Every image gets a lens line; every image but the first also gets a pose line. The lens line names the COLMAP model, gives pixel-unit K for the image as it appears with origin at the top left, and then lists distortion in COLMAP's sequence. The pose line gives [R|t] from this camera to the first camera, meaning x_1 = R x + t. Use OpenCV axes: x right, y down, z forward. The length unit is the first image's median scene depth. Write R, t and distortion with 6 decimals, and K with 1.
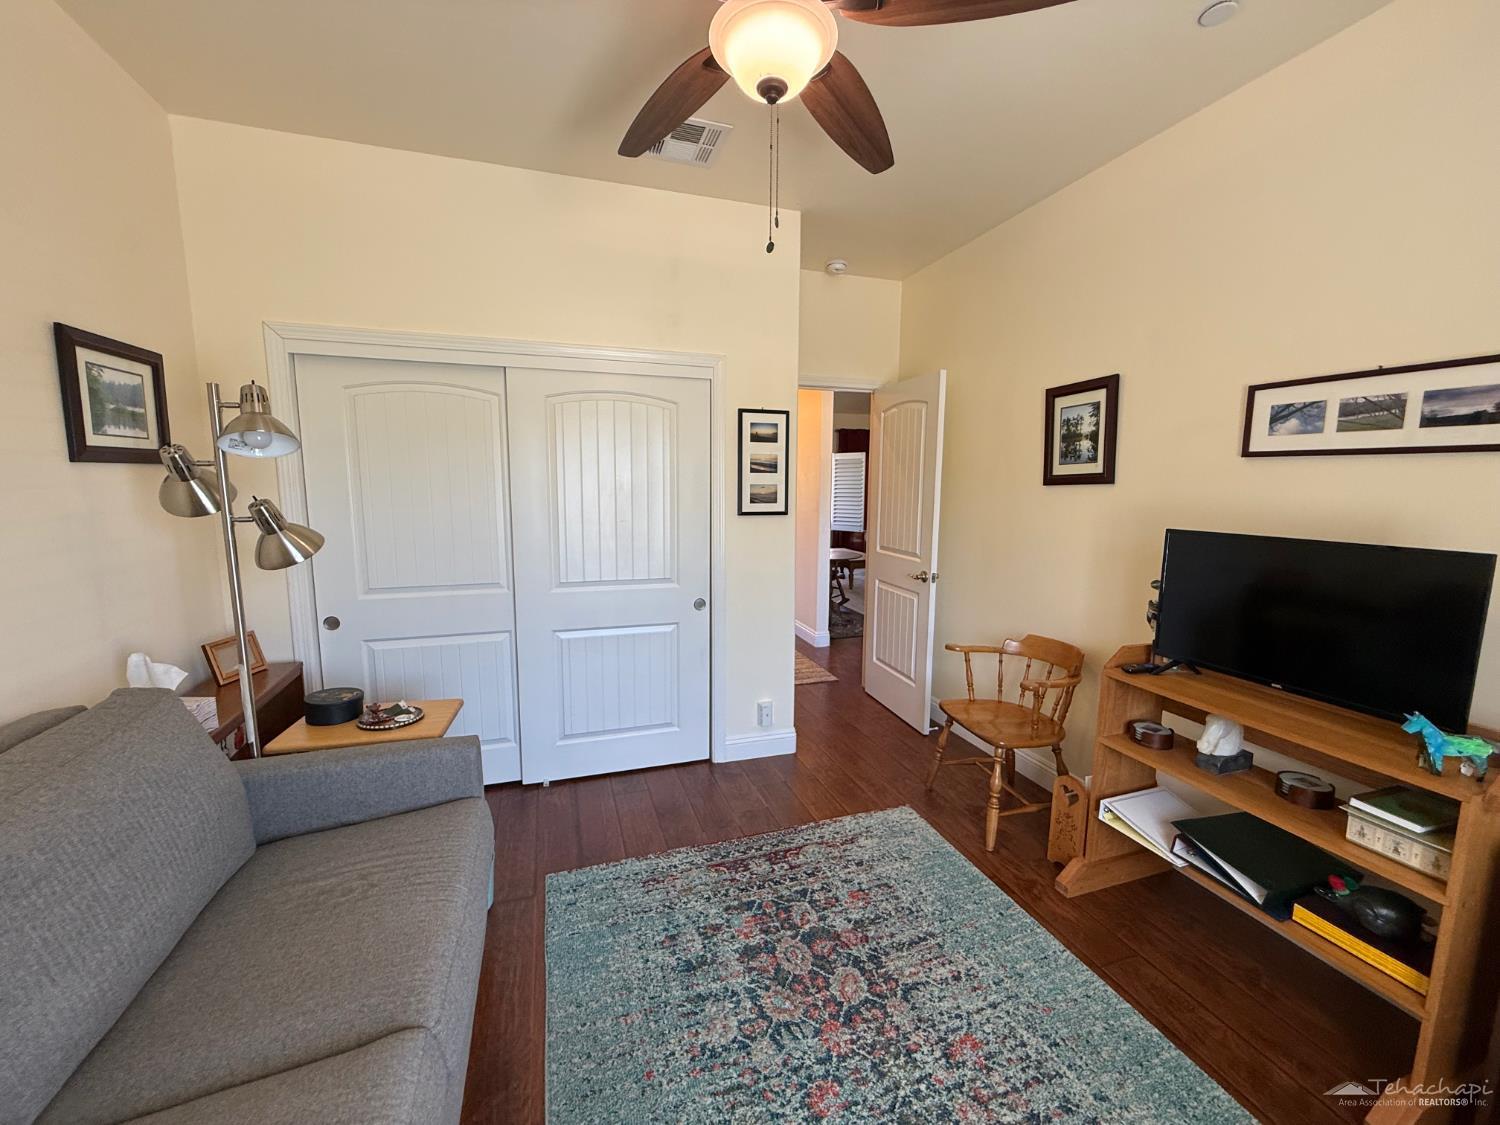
lens RADIAL K [[600.3, 0, 745.1], [0, 600.3, 561.2], [0, 0, 1]] dist [-0.000353, 0.000091]
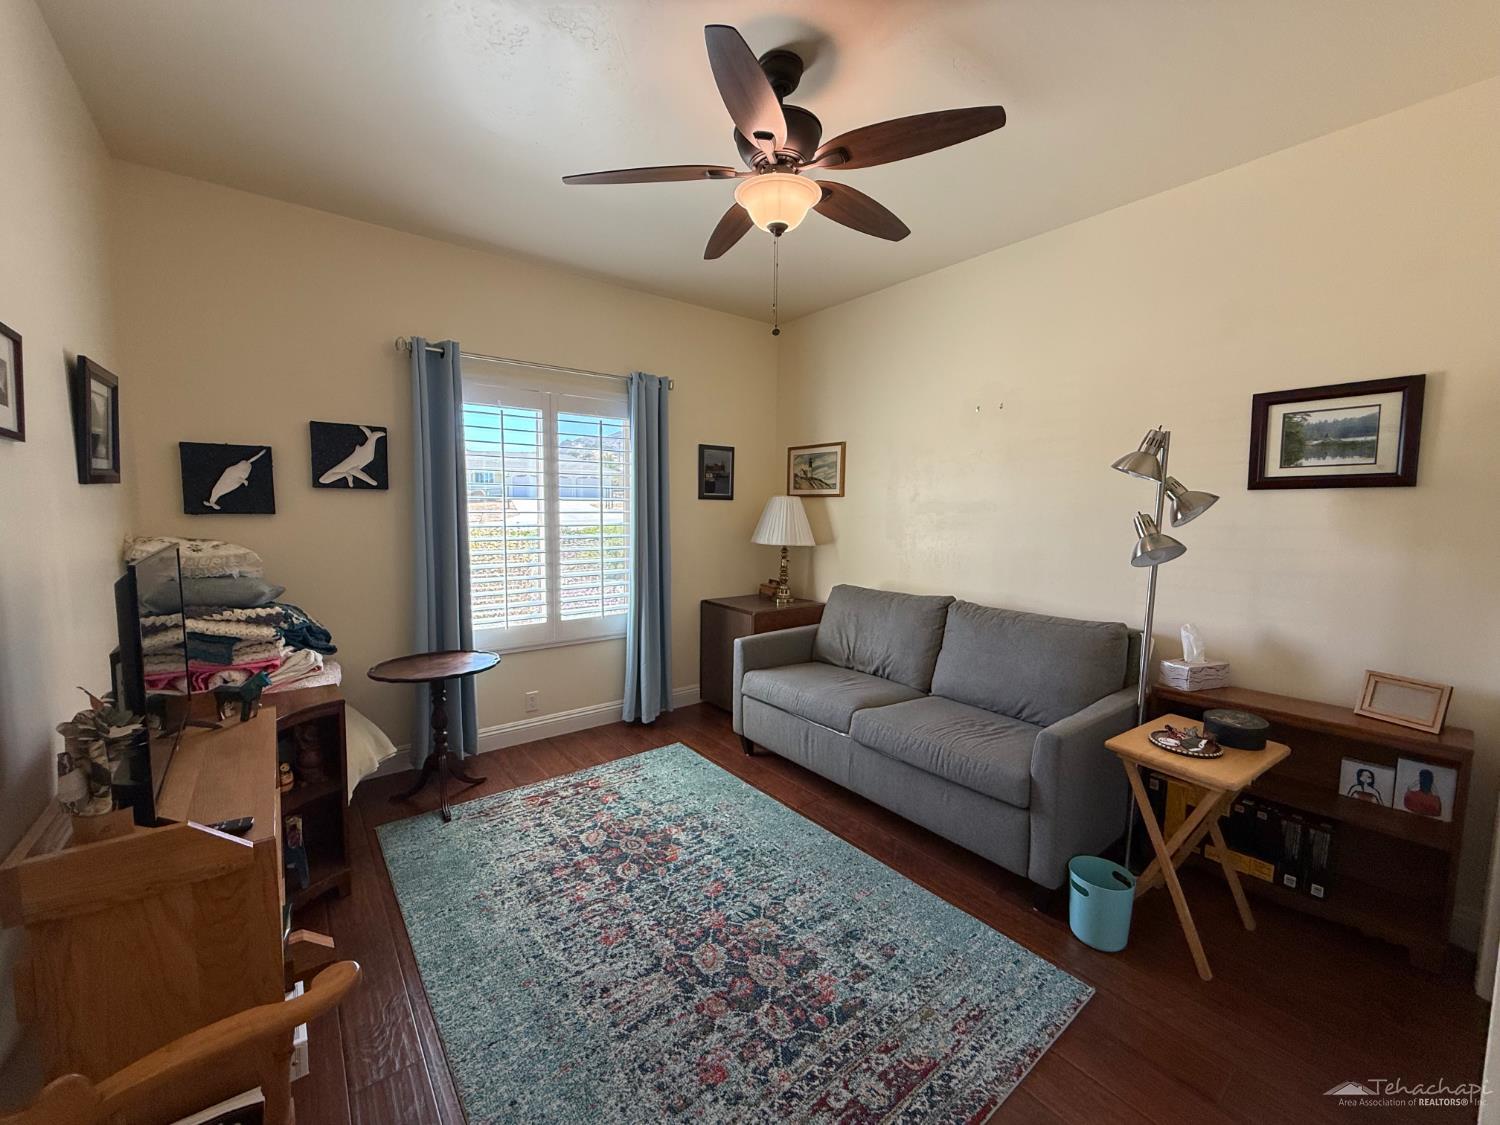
lens RADIAL K [[600.3, 0, 745.1], [0, 600.3, 561.2], [0, 0, 1]] dist [-0.000353, 0.000091]
pose [[-0.941952, 0.013558, -0.335475, 0.445935], [-0.060511, 0.975967, 0.209347, -0.206850], [0.330251, 0.217494, -0.918494, 1.781059]]
